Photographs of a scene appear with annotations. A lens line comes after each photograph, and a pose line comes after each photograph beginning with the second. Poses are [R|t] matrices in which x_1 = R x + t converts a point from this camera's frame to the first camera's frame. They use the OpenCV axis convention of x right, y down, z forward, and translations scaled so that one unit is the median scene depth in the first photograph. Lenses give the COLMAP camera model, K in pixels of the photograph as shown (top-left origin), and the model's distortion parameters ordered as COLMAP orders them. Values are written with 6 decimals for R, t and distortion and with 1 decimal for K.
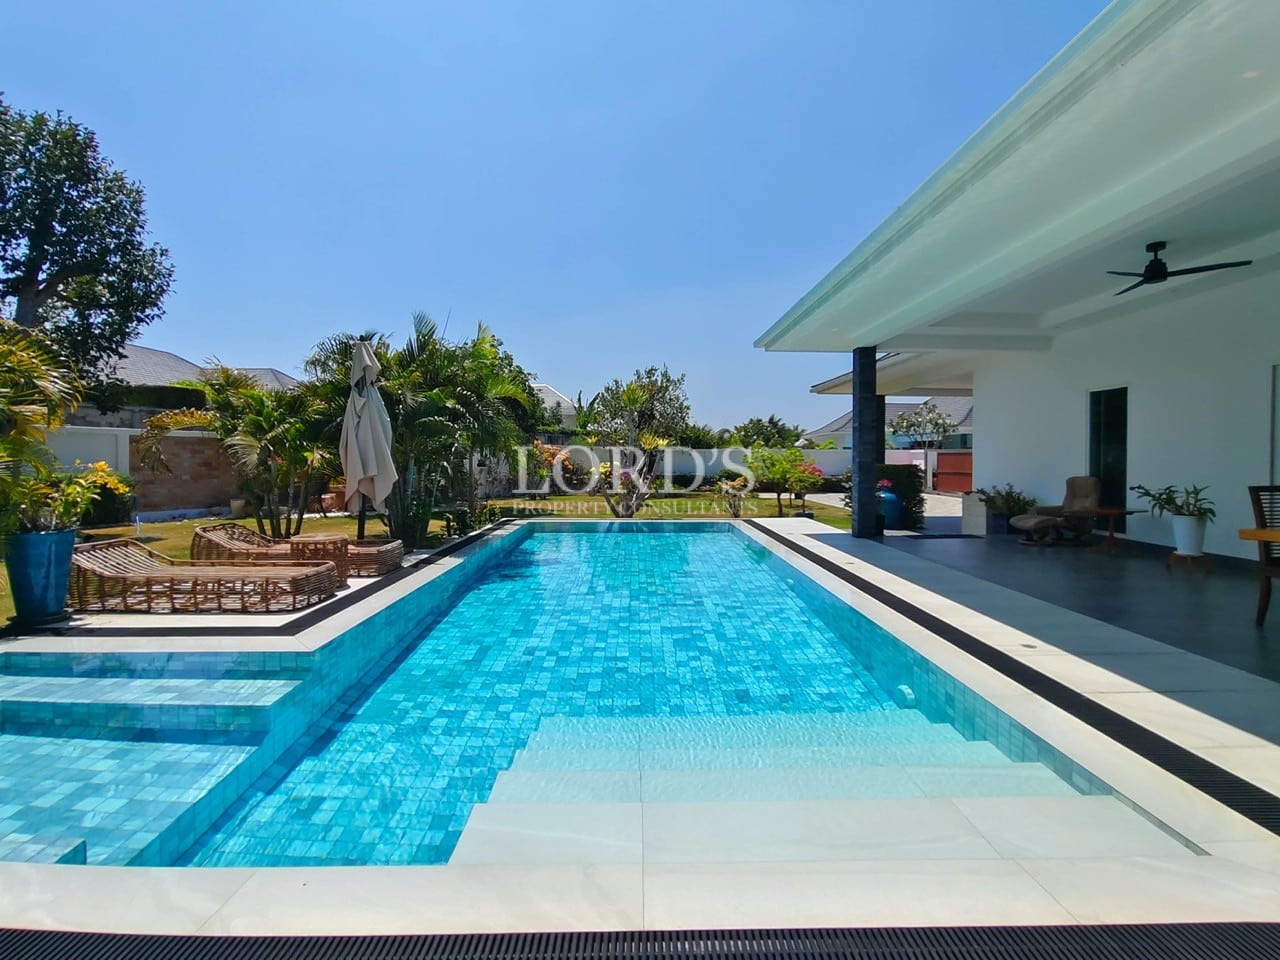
lens RADIAL K [[565.9, 0, 640.0], [0, 565.9, 480.0], [0, 0, 1]] dist [-0.053960, 0.000347]
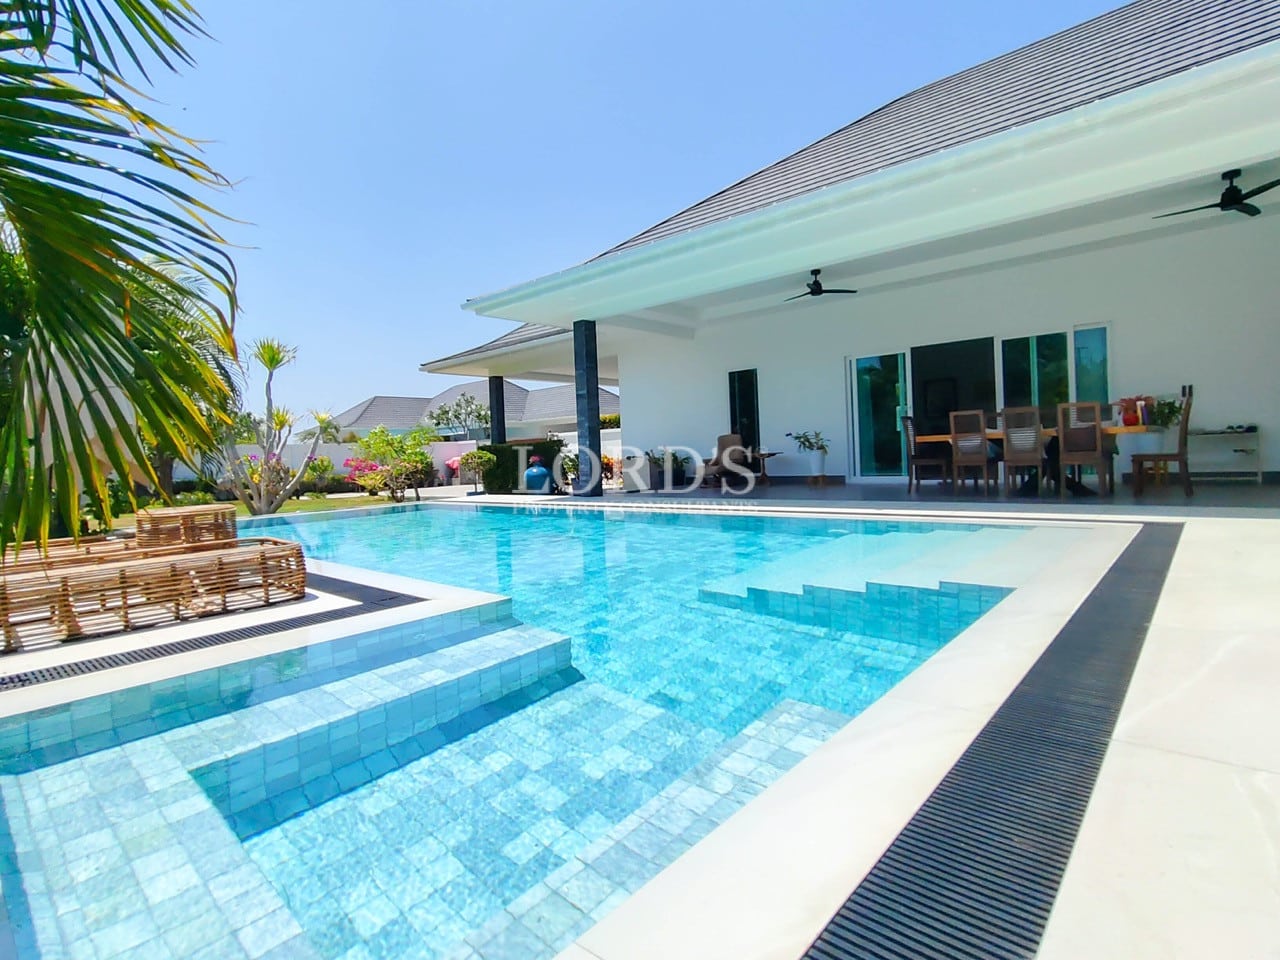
lens RADIAL K [[623.2, 0, 640.0], [0, 623.2, 480.0], [0, 0, 1]] dist [-0.067787, 0.022444]
pose [[0.677571, -0.057863, 0.733177, -0.955870], [0.065308, 0.997696, 0.018385, 0.129849], [-0.732552, 0.035425, 0.679789, 0.230119]]
